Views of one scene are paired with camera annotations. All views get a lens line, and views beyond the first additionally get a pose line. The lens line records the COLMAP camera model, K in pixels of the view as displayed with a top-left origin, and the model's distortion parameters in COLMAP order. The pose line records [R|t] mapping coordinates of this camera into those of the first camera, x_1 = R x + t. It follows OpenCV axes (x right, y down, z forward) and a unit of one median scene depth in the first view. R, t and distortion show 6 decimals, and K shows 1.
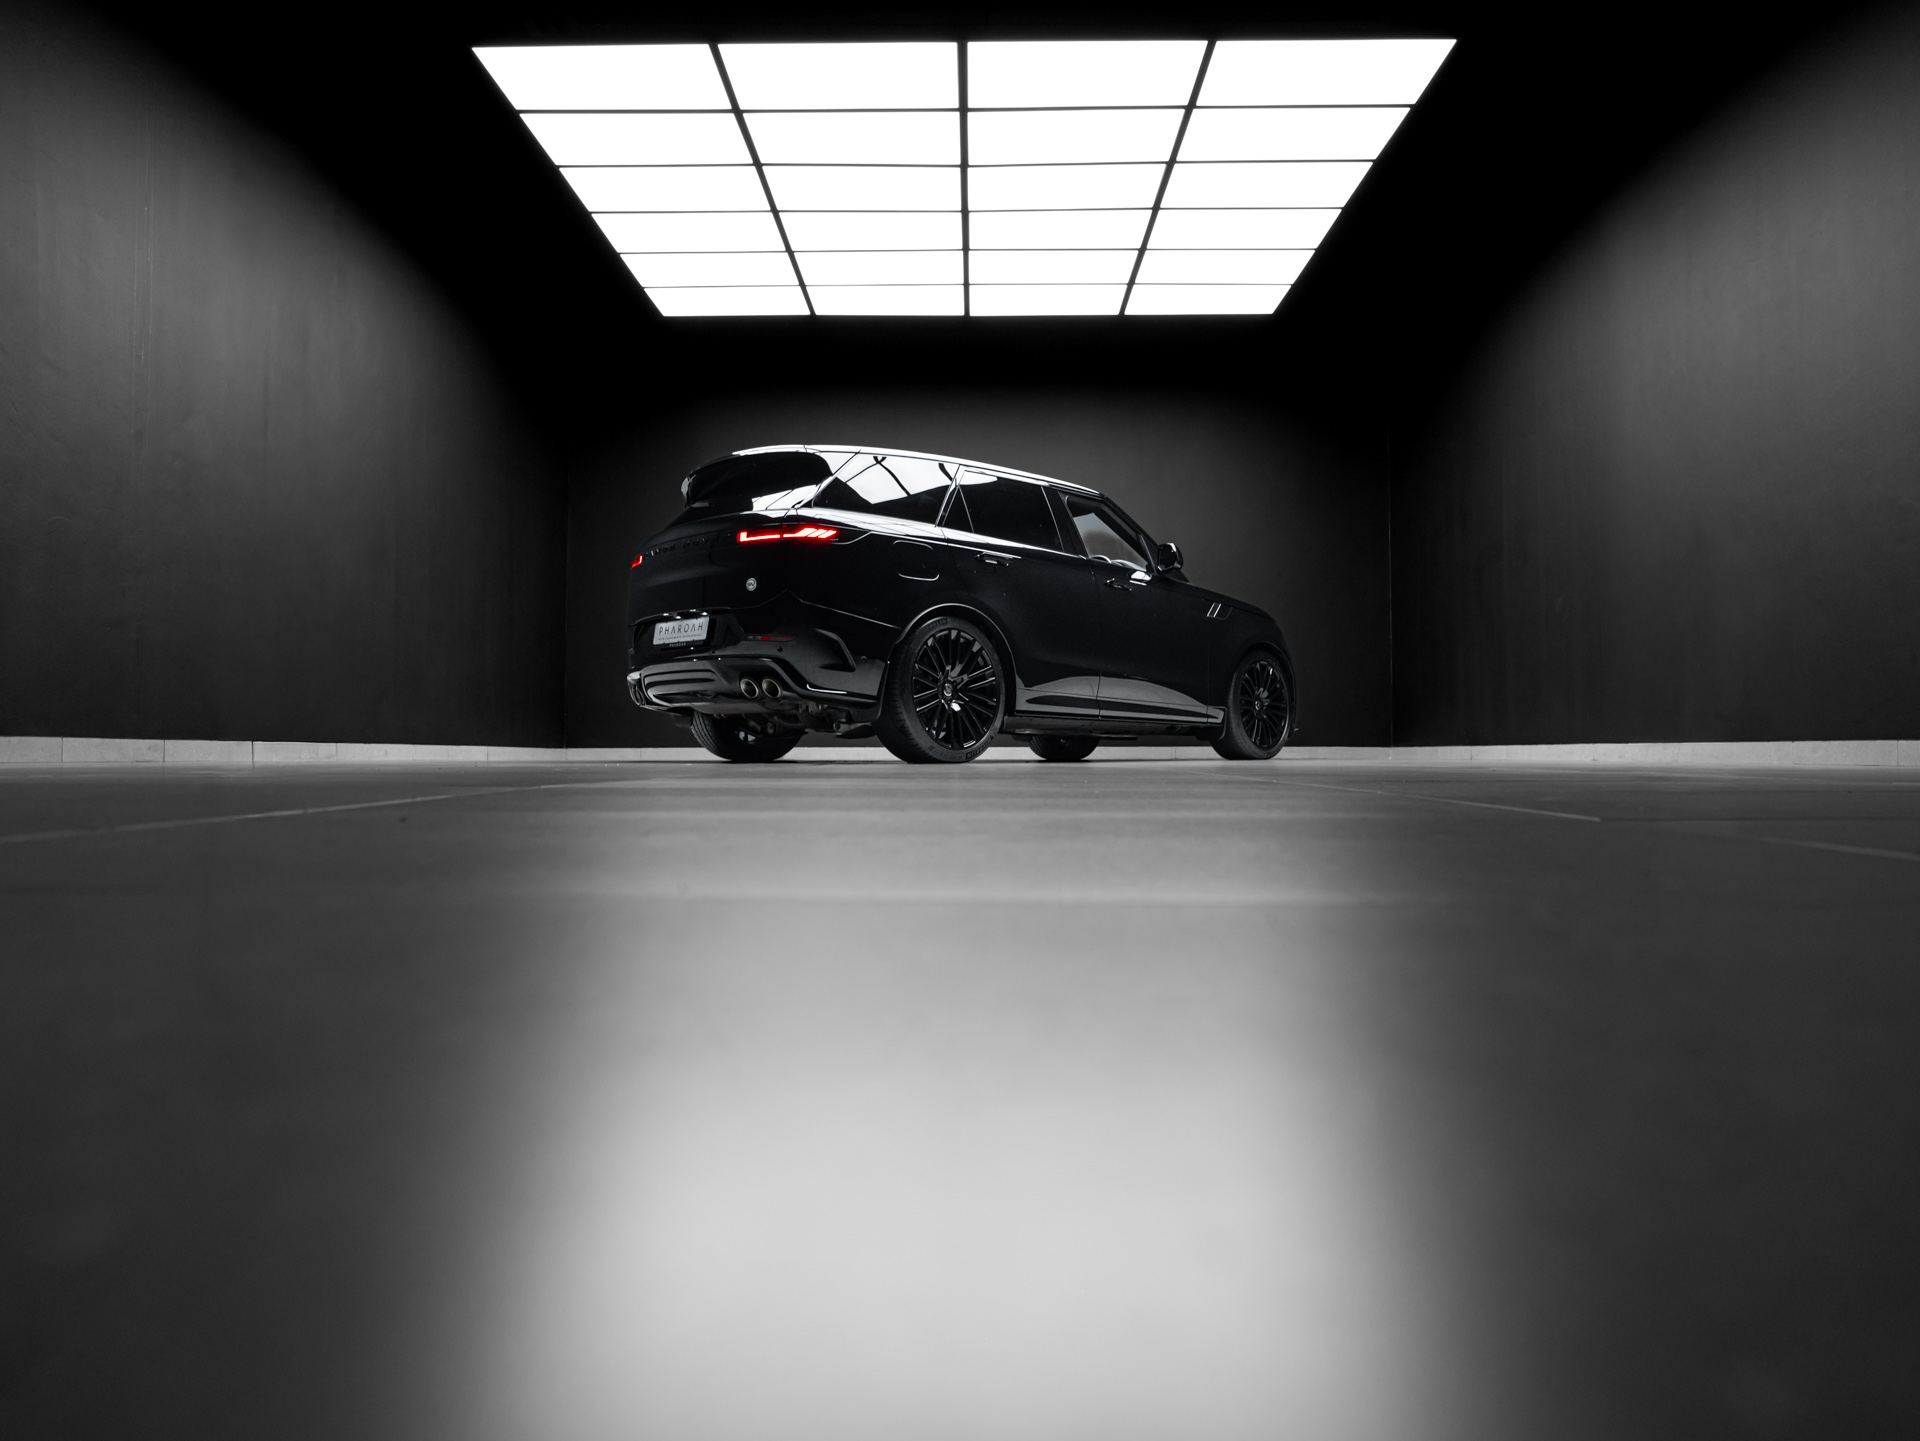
lens RADIAL K [[1199.6, 0, 960.0], [0, 1199.6, 720.5], [0, 0, 1]] dist [-0.063221, 0.064249]
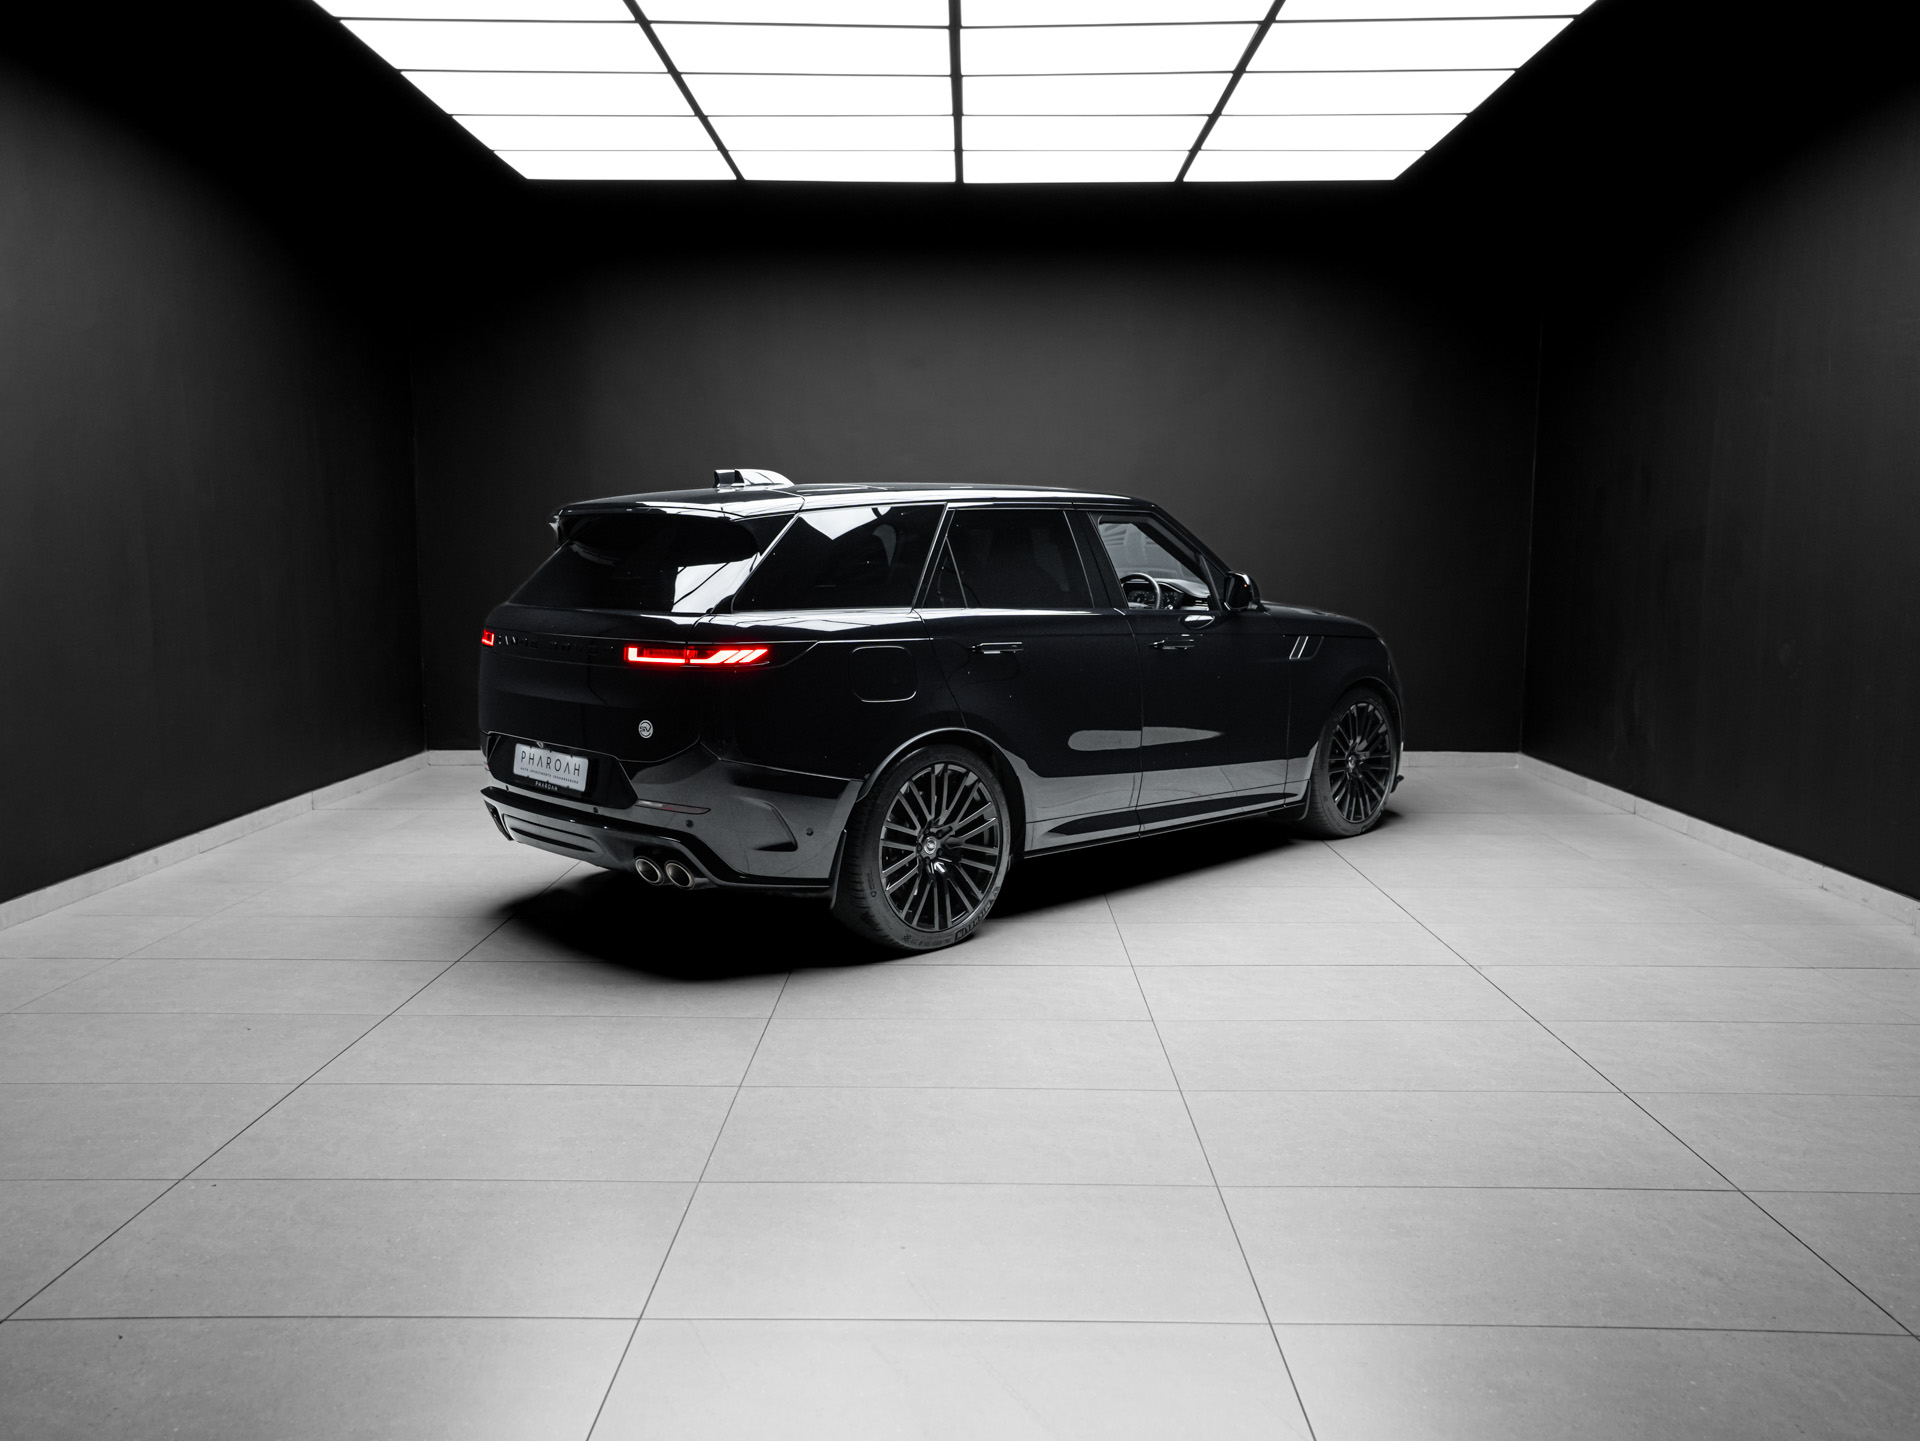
lens RADIAL K [[1455.1, 0, 960.0], [0, 1455.1, 720.5], [0, 0, 1]] dist [-0.021731, 0.065016]
pose [[0.999984, 0.000946, 0.005513, 0.002343], [-0.001743, 0.989234, 0.146329, -0.201928], [-0.005315, -0.146337, 0.989221, 0.139271]]
